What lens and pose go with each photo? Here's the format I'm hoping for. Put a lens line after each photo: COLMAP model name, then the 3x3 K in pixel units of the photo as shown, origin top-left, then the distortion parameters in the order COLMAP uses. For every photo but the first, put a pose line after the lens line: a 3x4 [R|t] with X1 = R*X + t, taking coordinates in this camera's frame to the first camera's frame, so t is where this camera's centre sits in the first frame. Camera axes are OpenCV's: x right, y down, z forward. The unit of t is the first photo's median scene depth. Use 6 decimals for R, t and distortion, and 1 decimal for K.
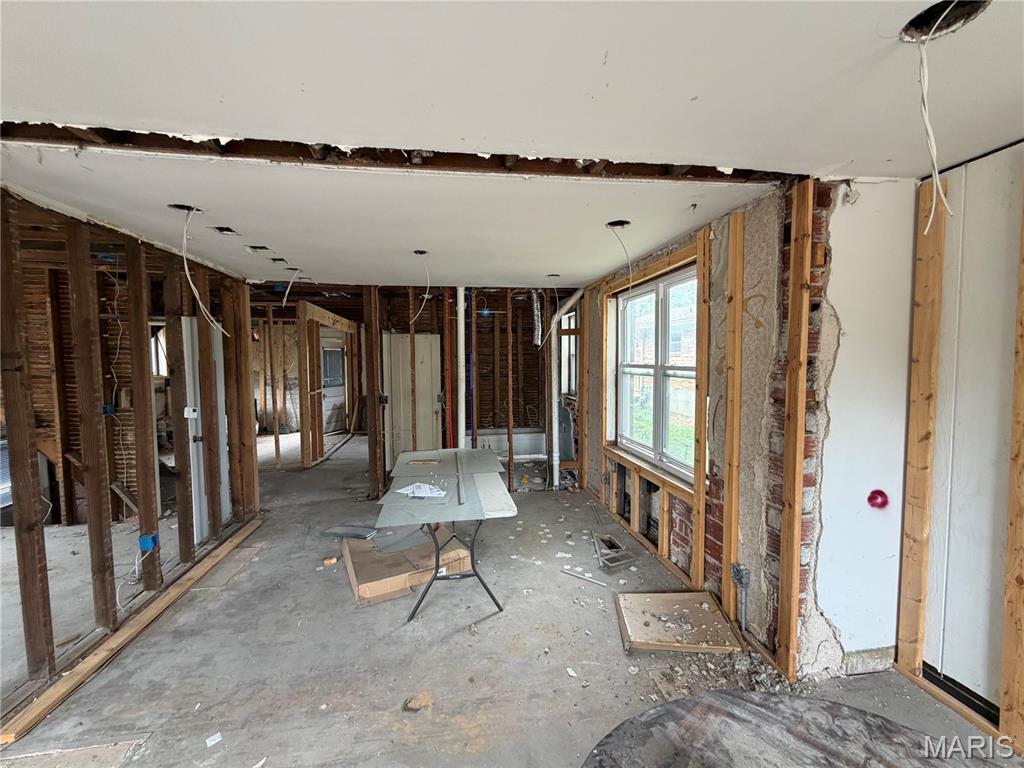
lens RADIAL K [[409.9, 0, 509.4], [0, 409.9, 384.2], [0, 0, 1]] dist [-0.001115, 0.000659]
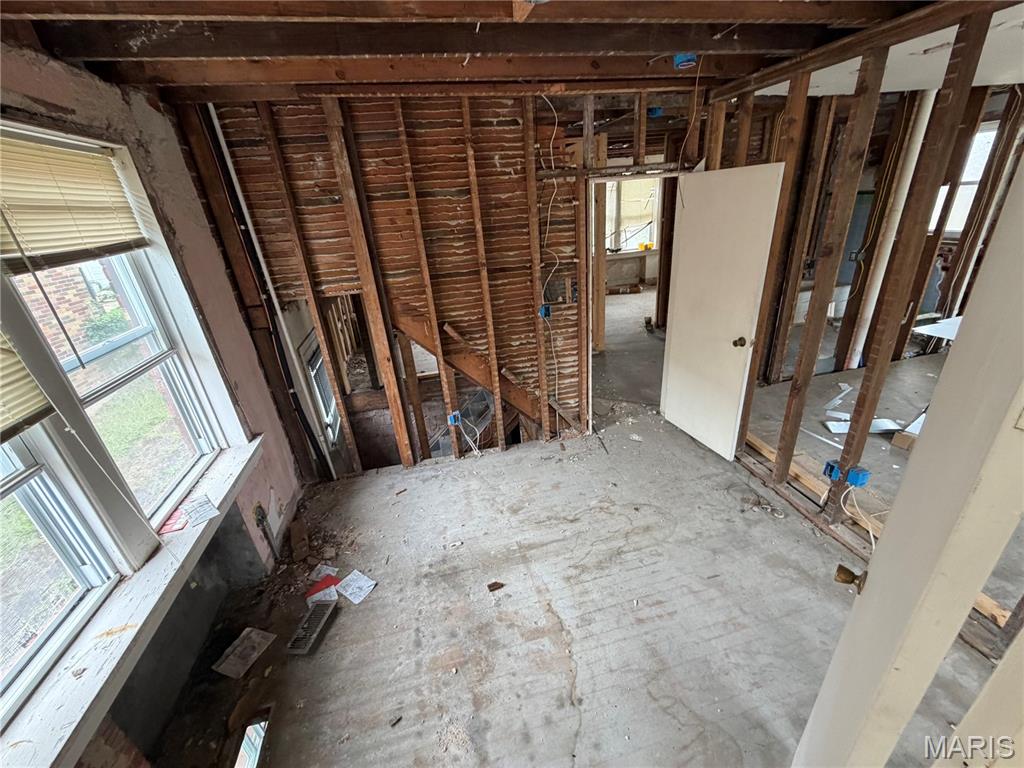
lens RADIAL K [[409.9, 0, 512.9], [0, 409.9, 382.0], [0, 0, 1]] dist [-0.001115, 0.000659]
pose [[0.994514, -0.097163, 0.038755, -1.831575], [0.077549, 0.933448, 0.350230, -0.144278], [-0.070206, -0.345303, 0.935861, 0.412692]]
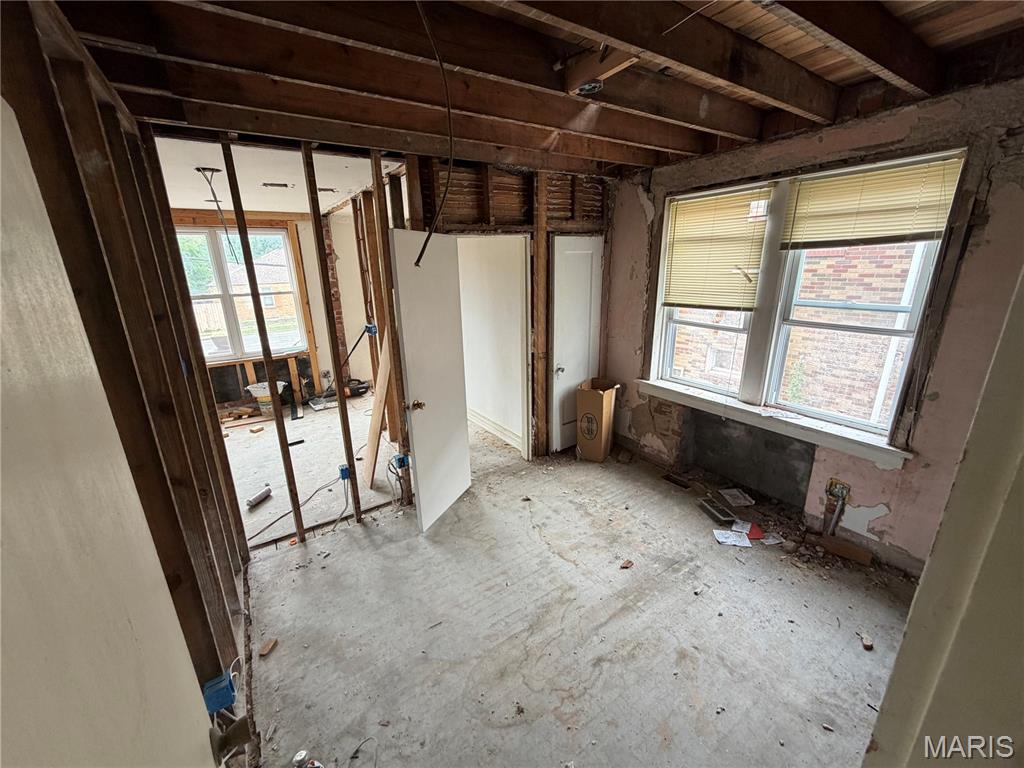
lens RADIAL K [[409.9, 0, 510.5], [0, 409.9, 384.9], [0, 0, 1]] dist [-0.001115, 0.000659]
pose [[-0.911361, 0.143708, -0.385705, -1.275901], [0.005346, 0.941125, 0.338017, -0.174764], [0.411572, 0.305994, -0.858473, 1.751663]]
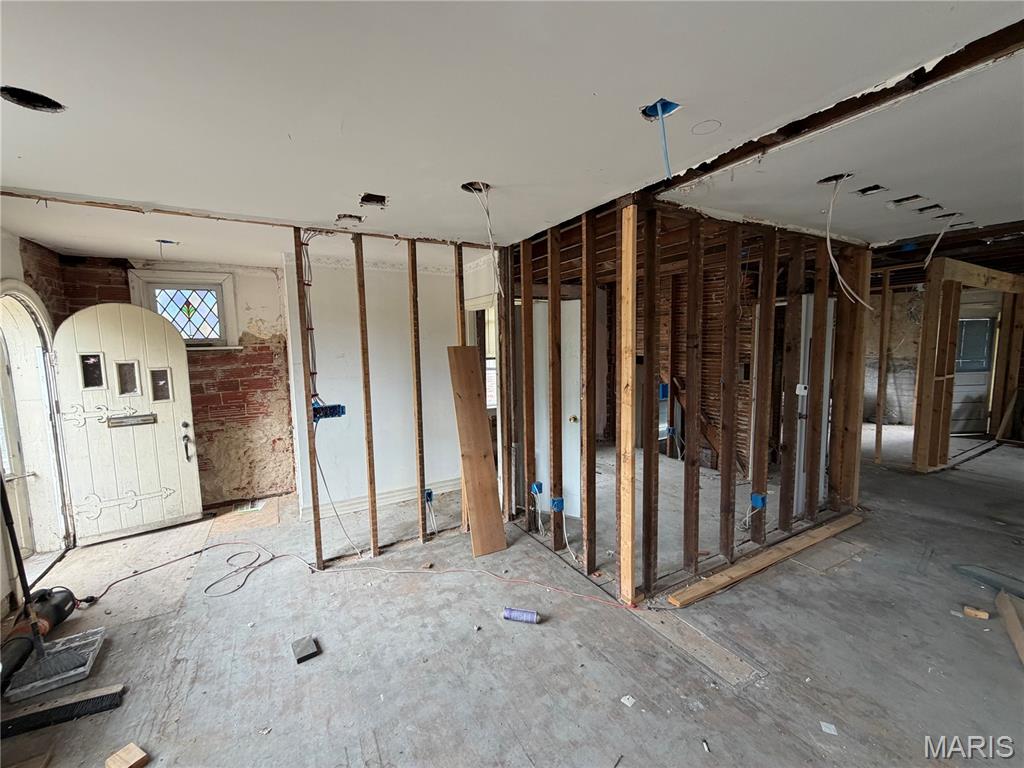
lens RADIAL K [[409.9, 0, 509.4], [0, 409.9, 384.2], [0, 0, 1]] dist [-0.001115, 0.000659]
pose [[0.341017, 0.087203, -0.936004, -0.101565], [-0.037008, 0.996162, 0.079324, 0.002398], [0.939328, 0.007589, 0.342935, -0.038942]]
